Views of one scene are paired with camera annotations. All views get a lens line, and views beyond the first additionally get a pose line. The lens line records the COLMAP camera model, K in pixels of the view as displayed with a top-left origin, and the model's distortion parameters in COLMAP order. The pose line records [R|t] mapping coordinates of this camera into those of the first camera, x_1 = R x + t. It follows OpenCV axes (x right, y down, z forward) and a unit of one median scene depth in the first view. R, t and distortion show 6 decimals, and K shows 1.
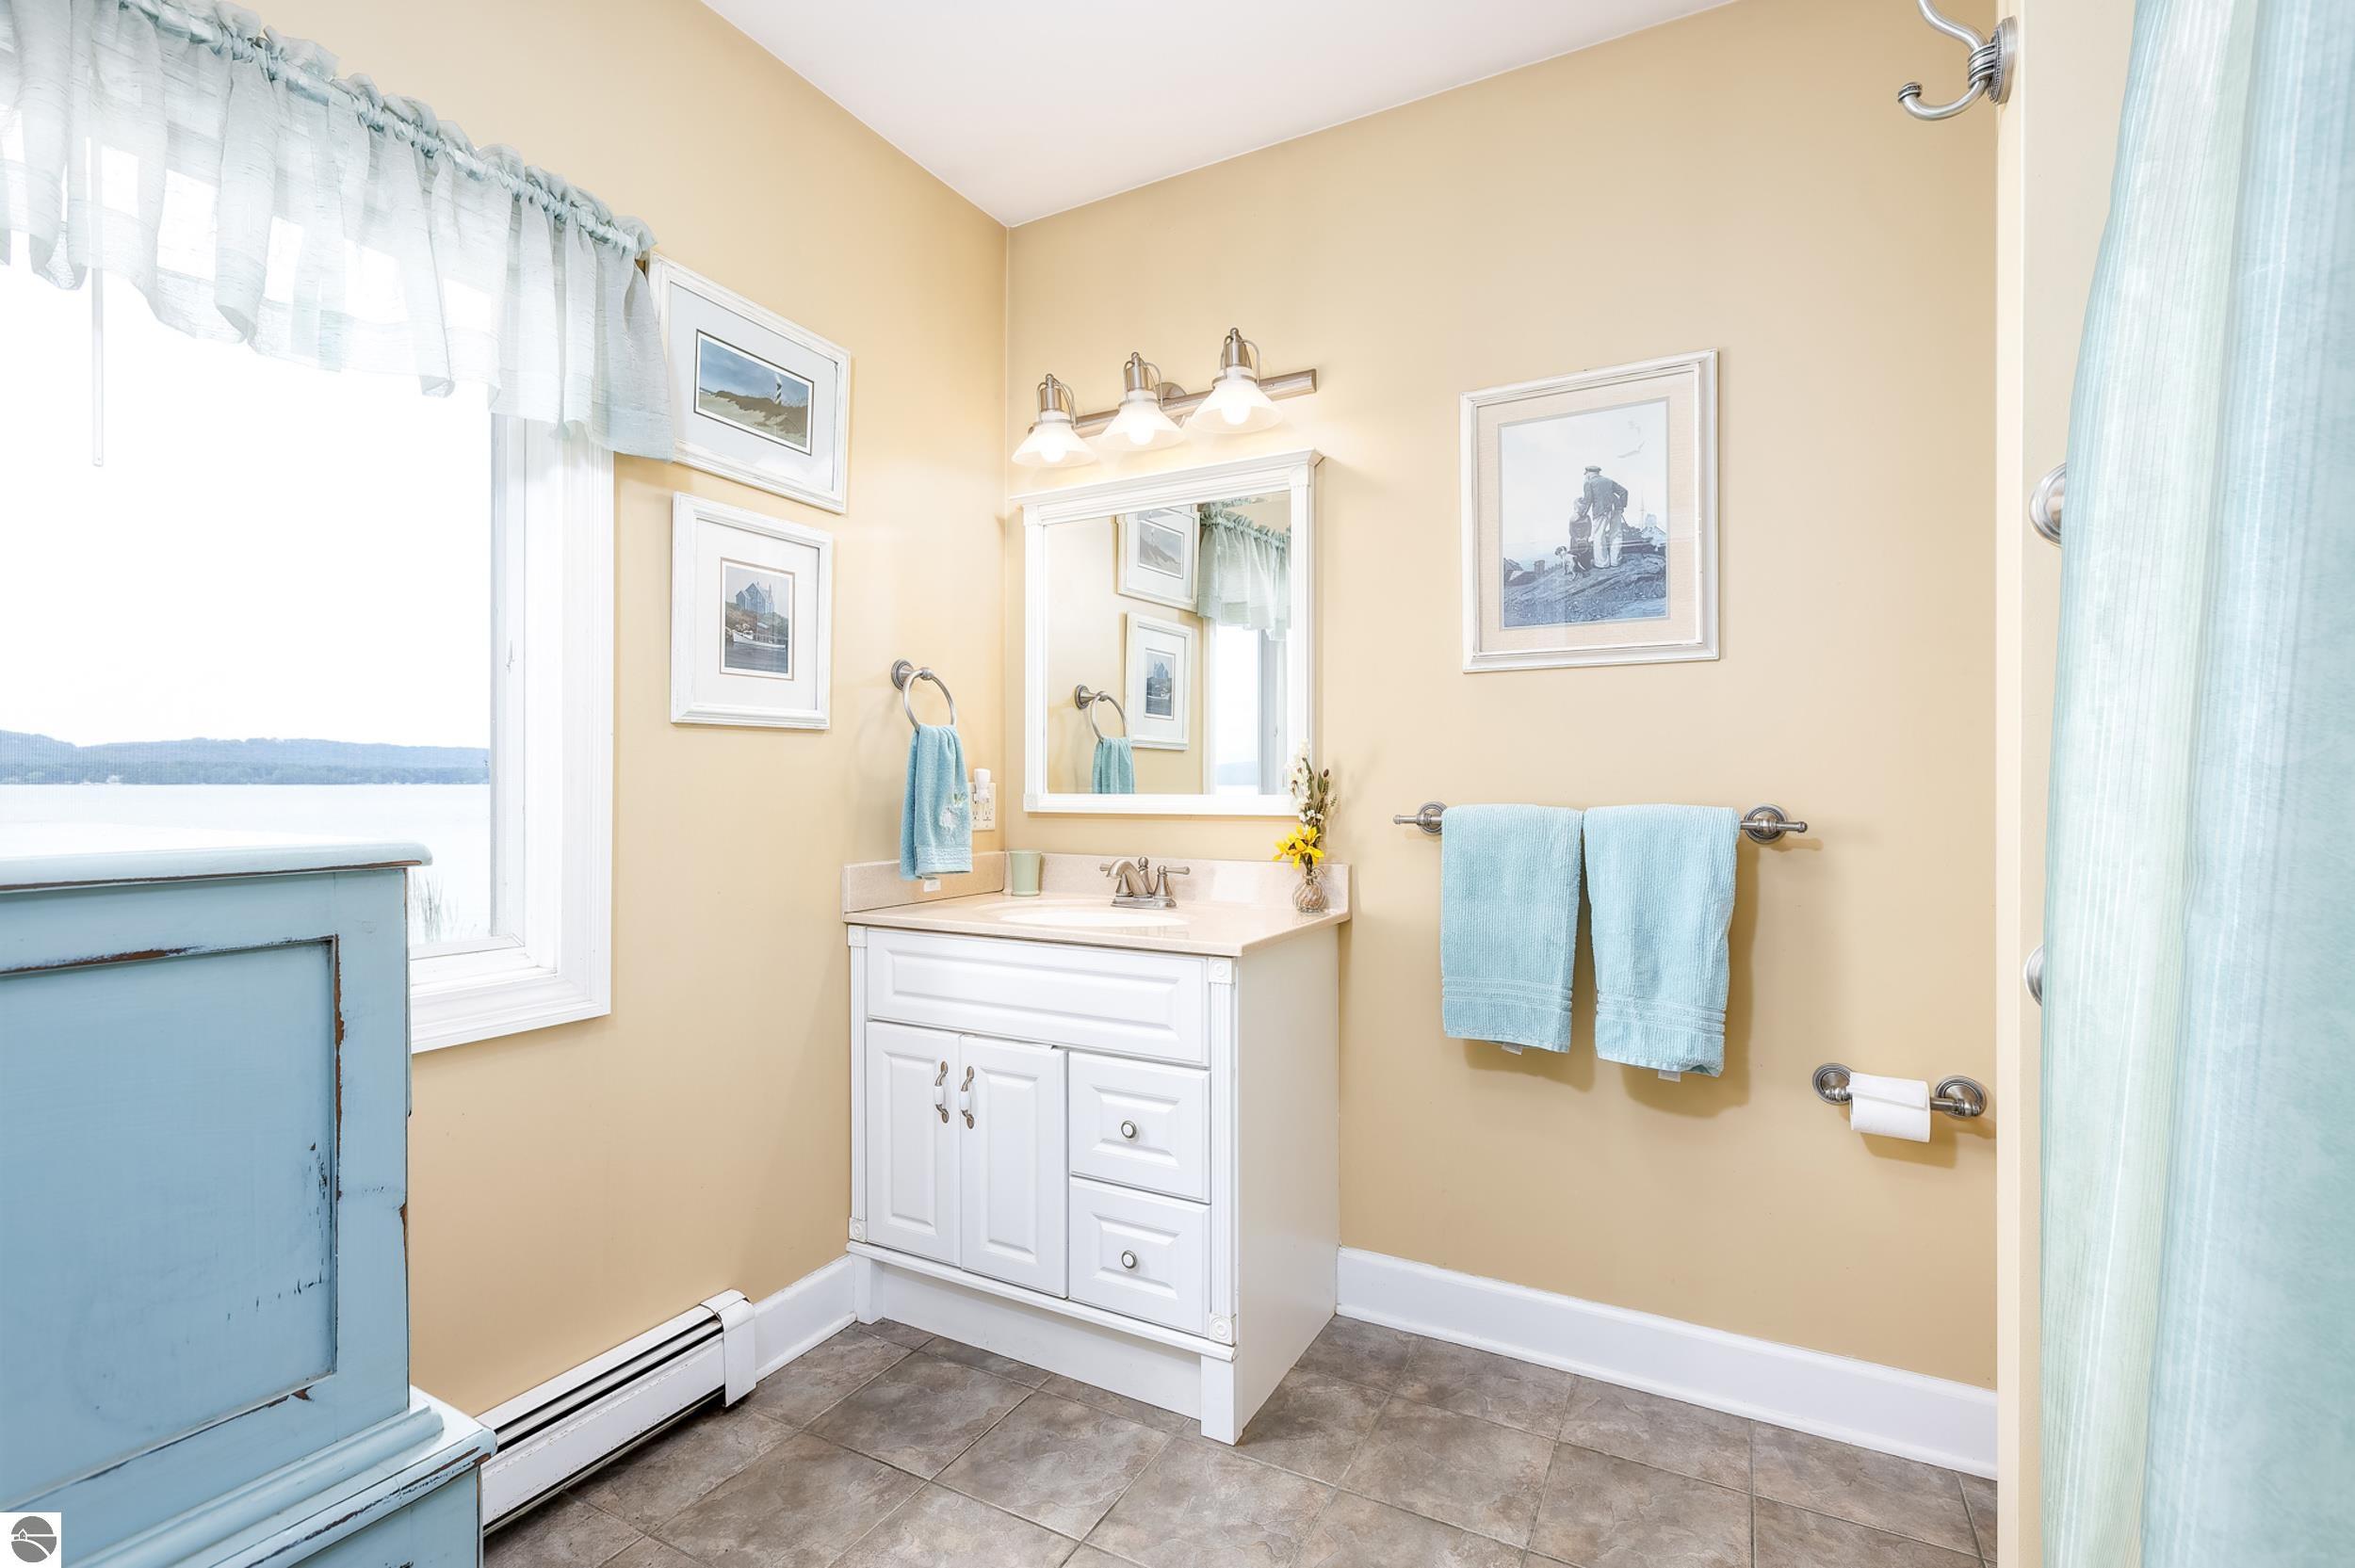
lens RADIAL K [[1065.1, 0, 1189.4], [0, 1065.1, 784.2], [0, 0, 1]] dist [0.001744, 0.002917]
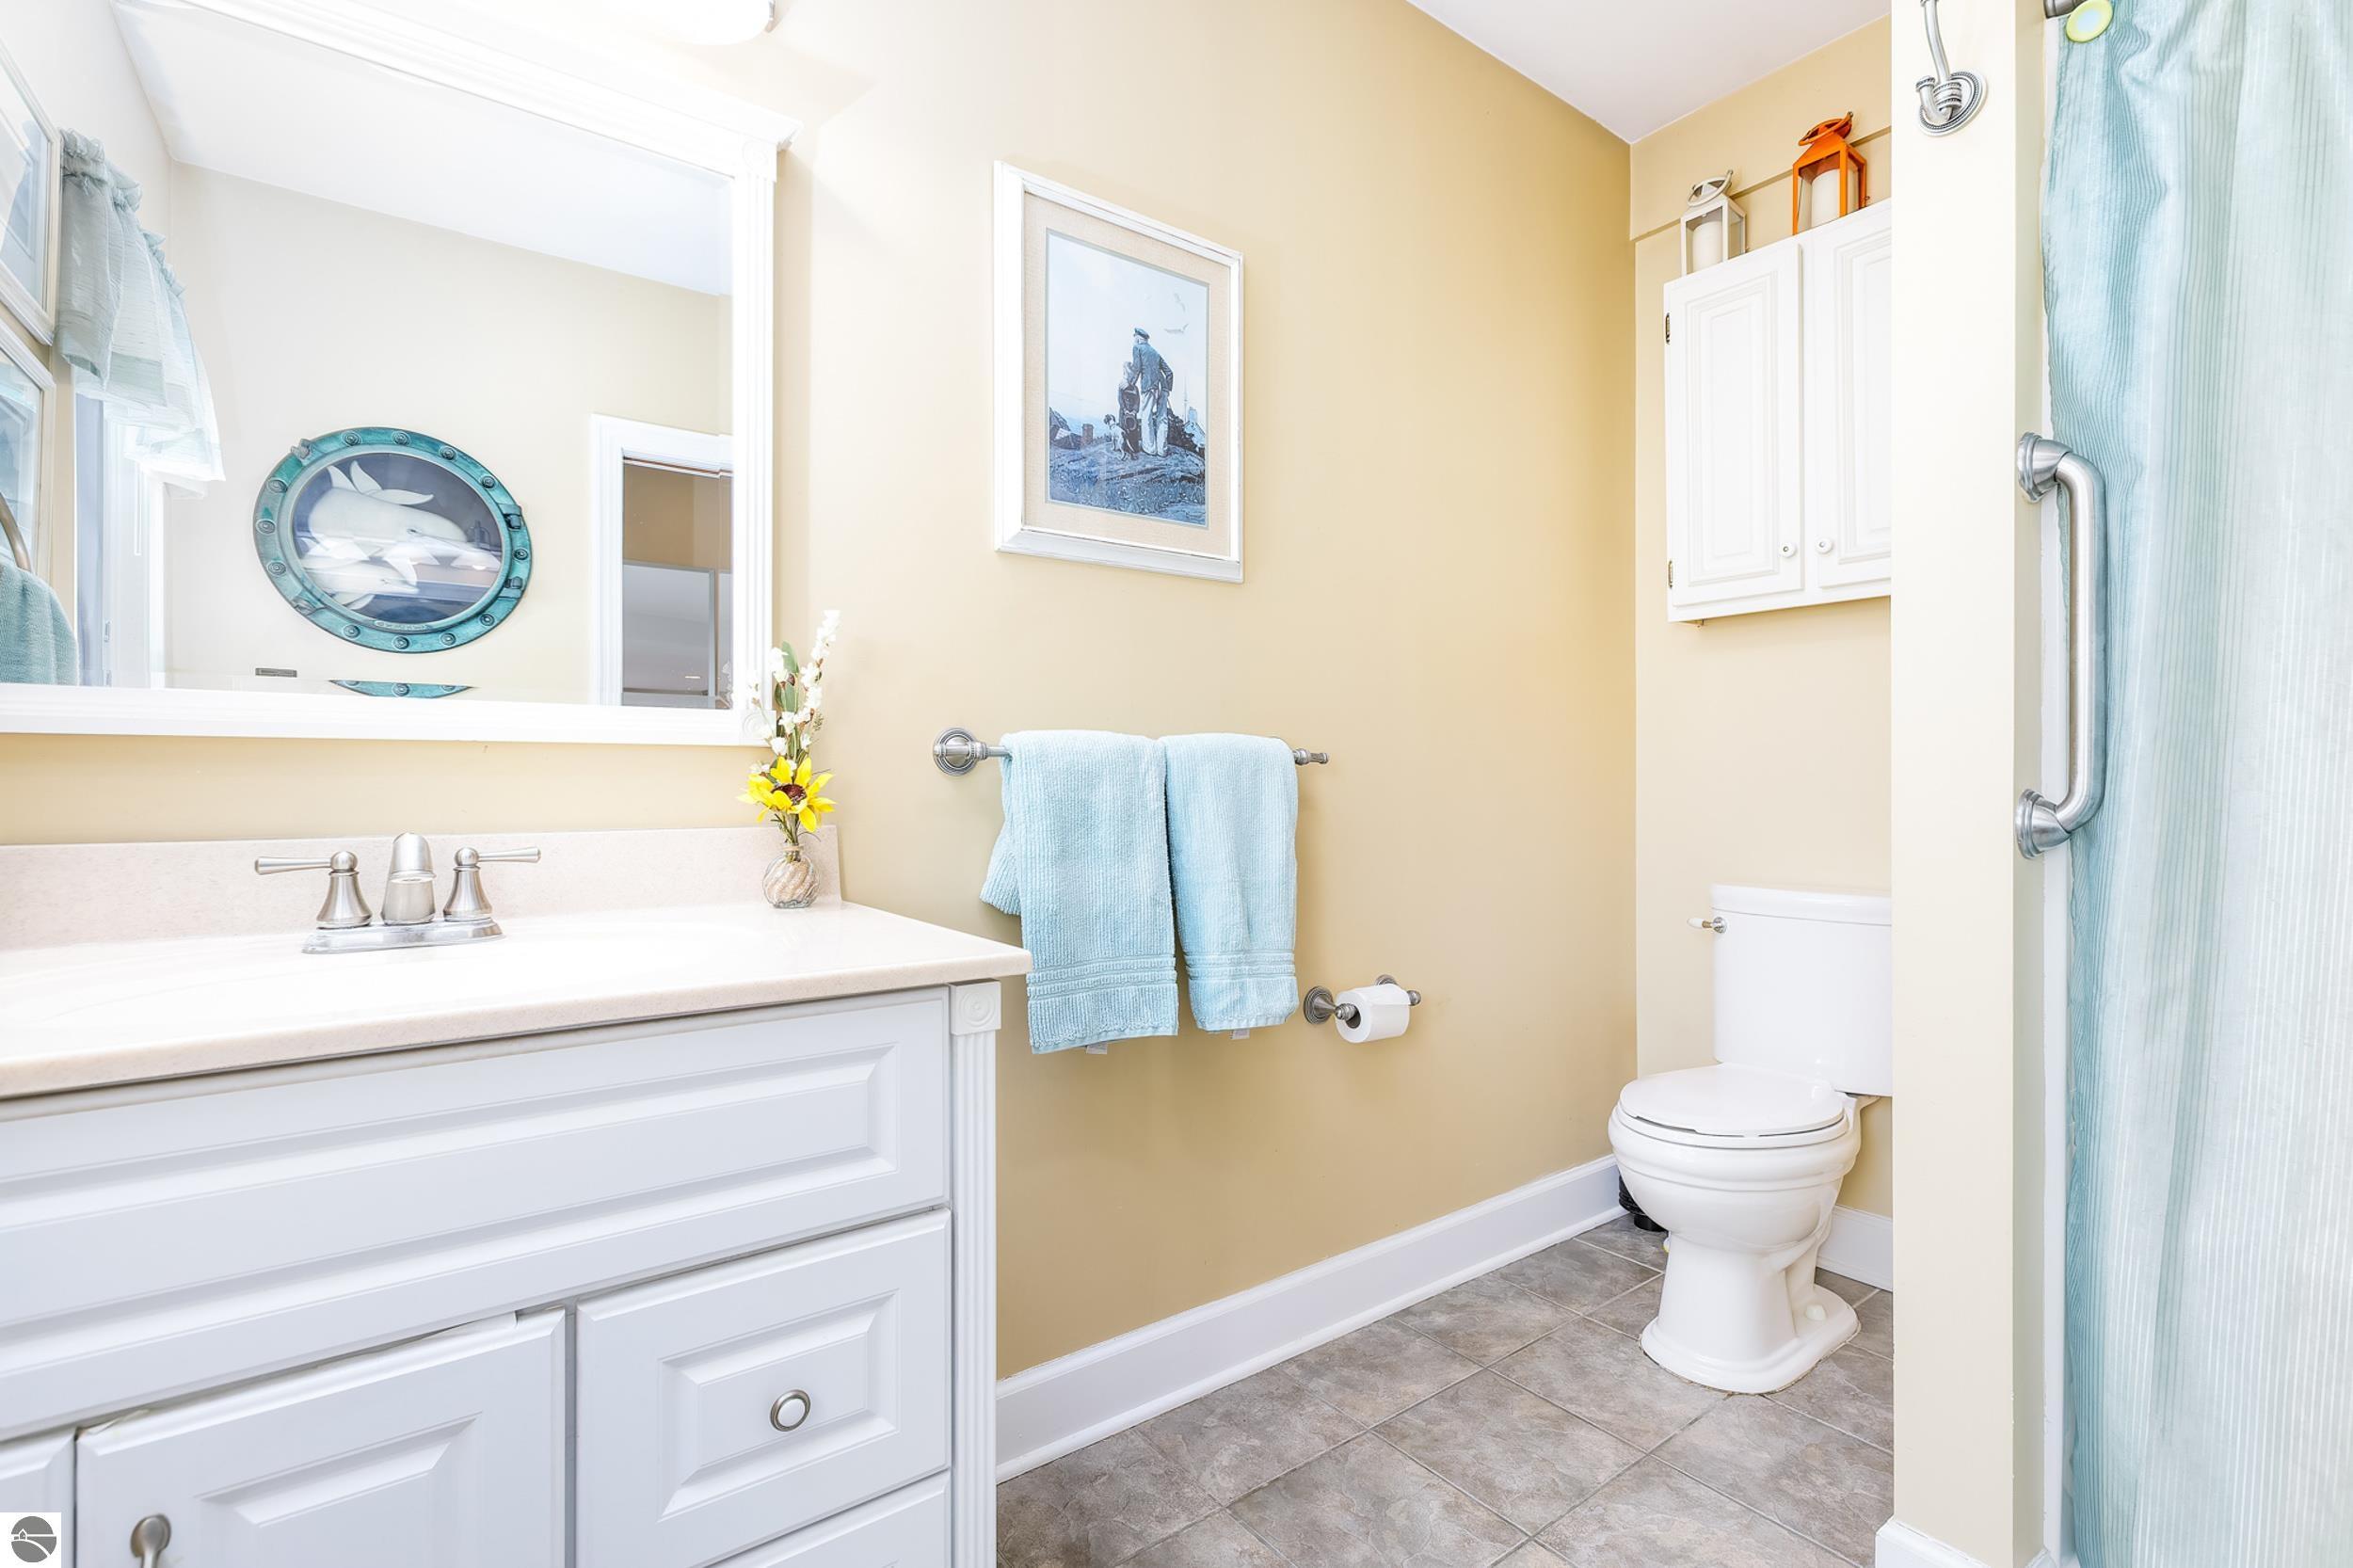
lens RADIAL K [[1064.3, 0, 1185.6], [0, 1064.3, 786.8], [0, 0, 1]] dist [0.001744, 0.002917]
pose [[0.428754, -0.004618, 0.903410, -0.366044], [0.001767, 0.999989, 0.004274, 0.056993], [-0.903420, -0.000236, 0.428757, 0.620775]]
